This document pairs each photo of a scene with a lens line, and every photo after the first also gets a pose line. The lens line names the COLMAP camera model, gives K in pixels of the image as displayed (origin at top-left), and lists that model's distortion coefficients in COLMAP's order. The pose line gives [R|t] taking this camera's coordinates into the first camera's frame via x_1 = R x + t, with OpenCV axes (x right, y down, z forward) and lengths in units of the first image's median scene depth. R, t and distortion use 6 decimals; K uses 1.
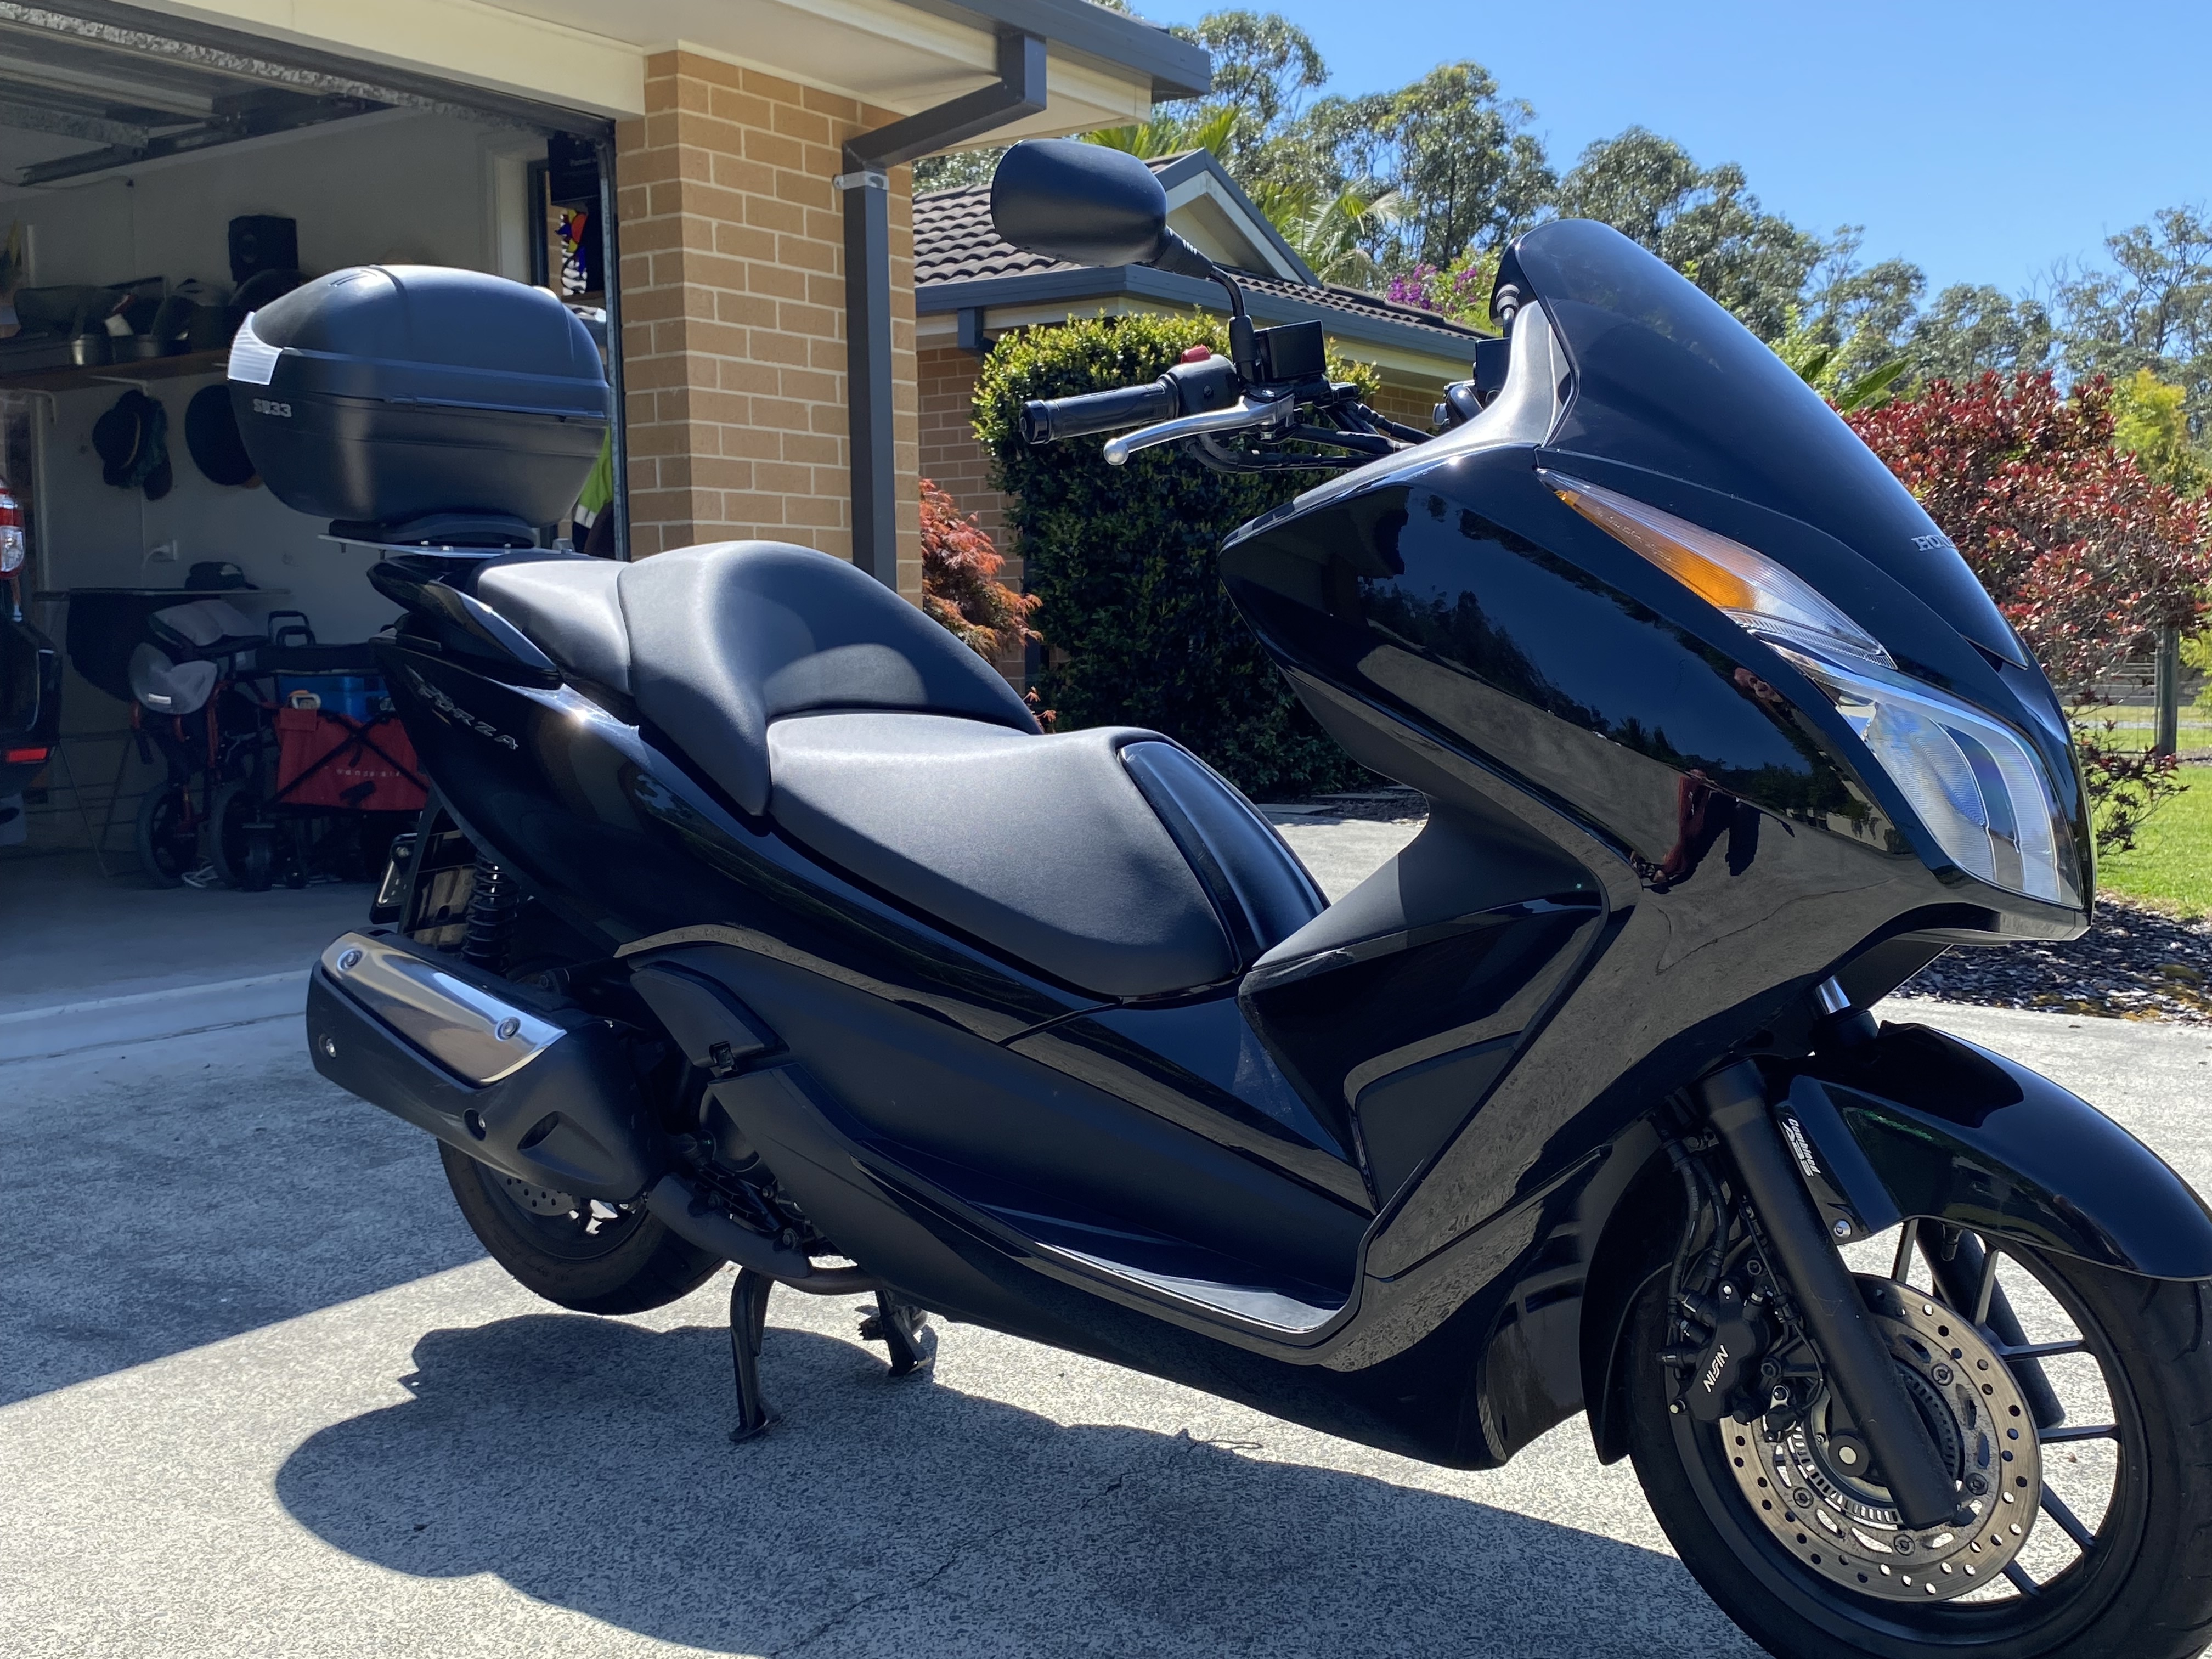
lens RADIAL K [[2276.4, 0, 1106.0], [0, 2276.4, 829.5], [0, 0, 1]] dist [0.136077, -0.396370]
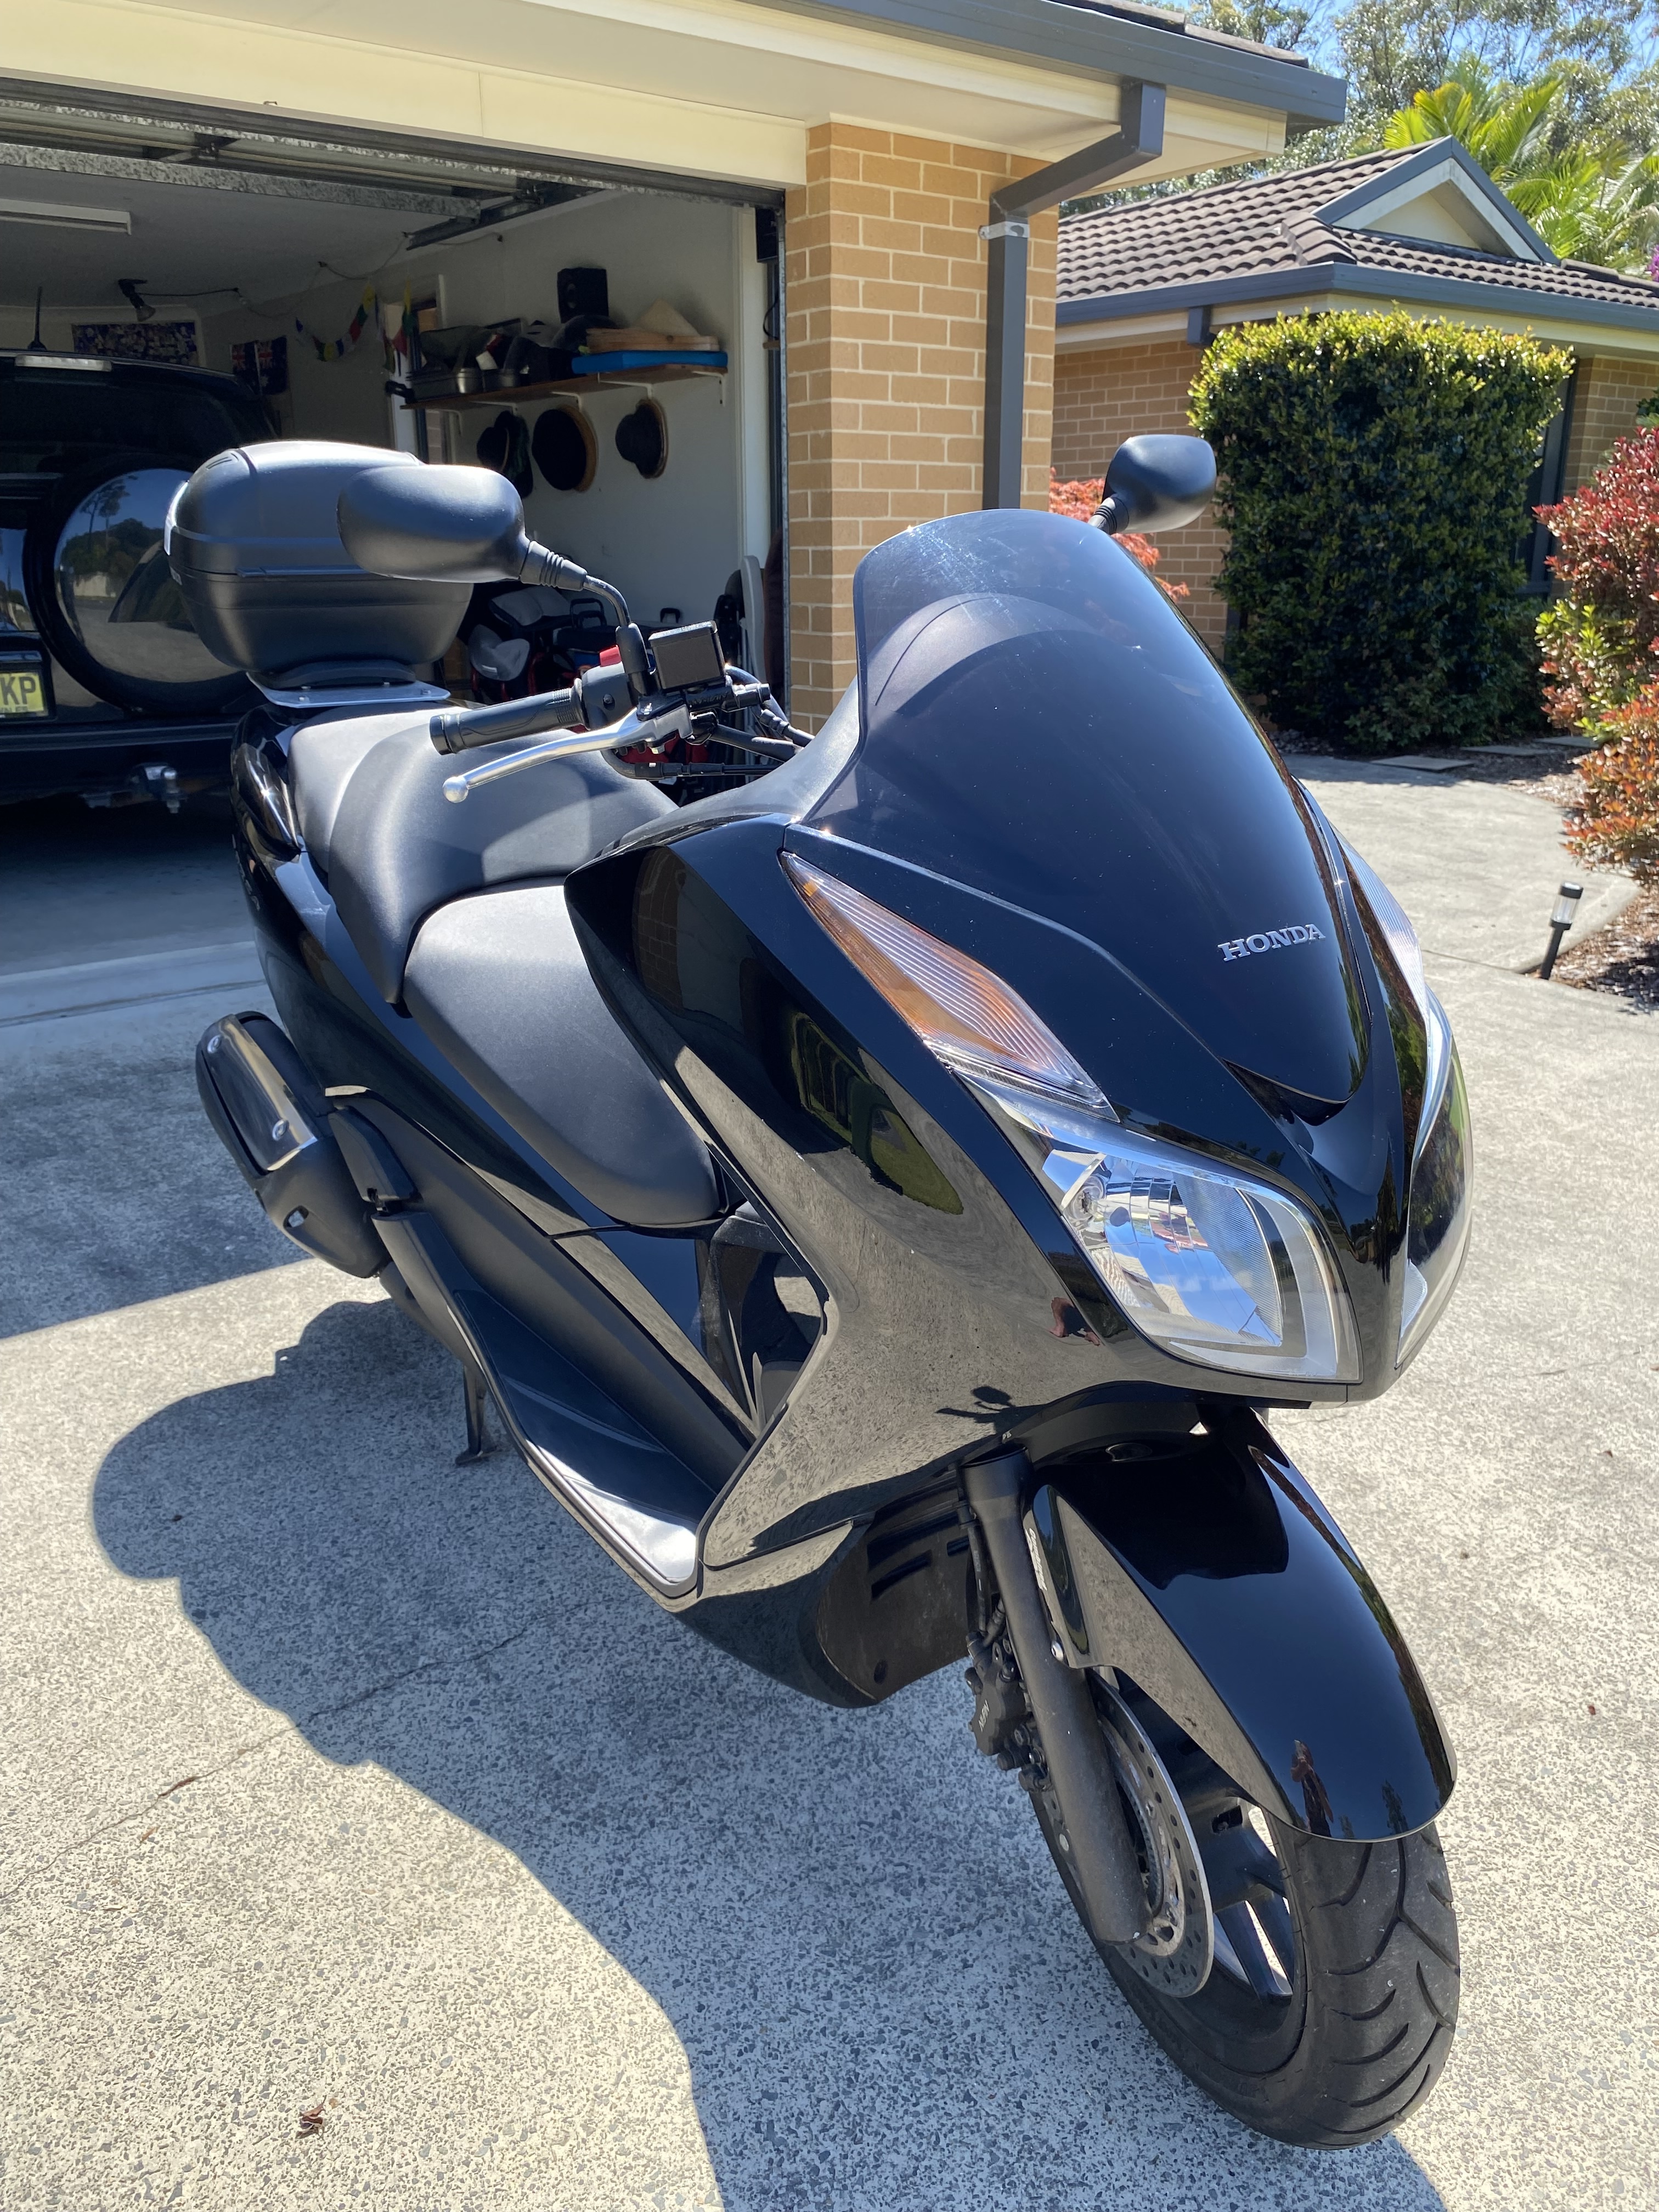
lens RADIAL K [[1703.6, 0, 829.5], [0, 1703.6, 1106.0], [0, 0, 1]] dist [0.006115, -0.015779]
pose [[0.948995, 0.108445, -0.296054, 0.096855], [-0.036437, 0.970417, 0.238668, -0.051780], [0.313179, -0.215707, 0.924873, 0.083096]]
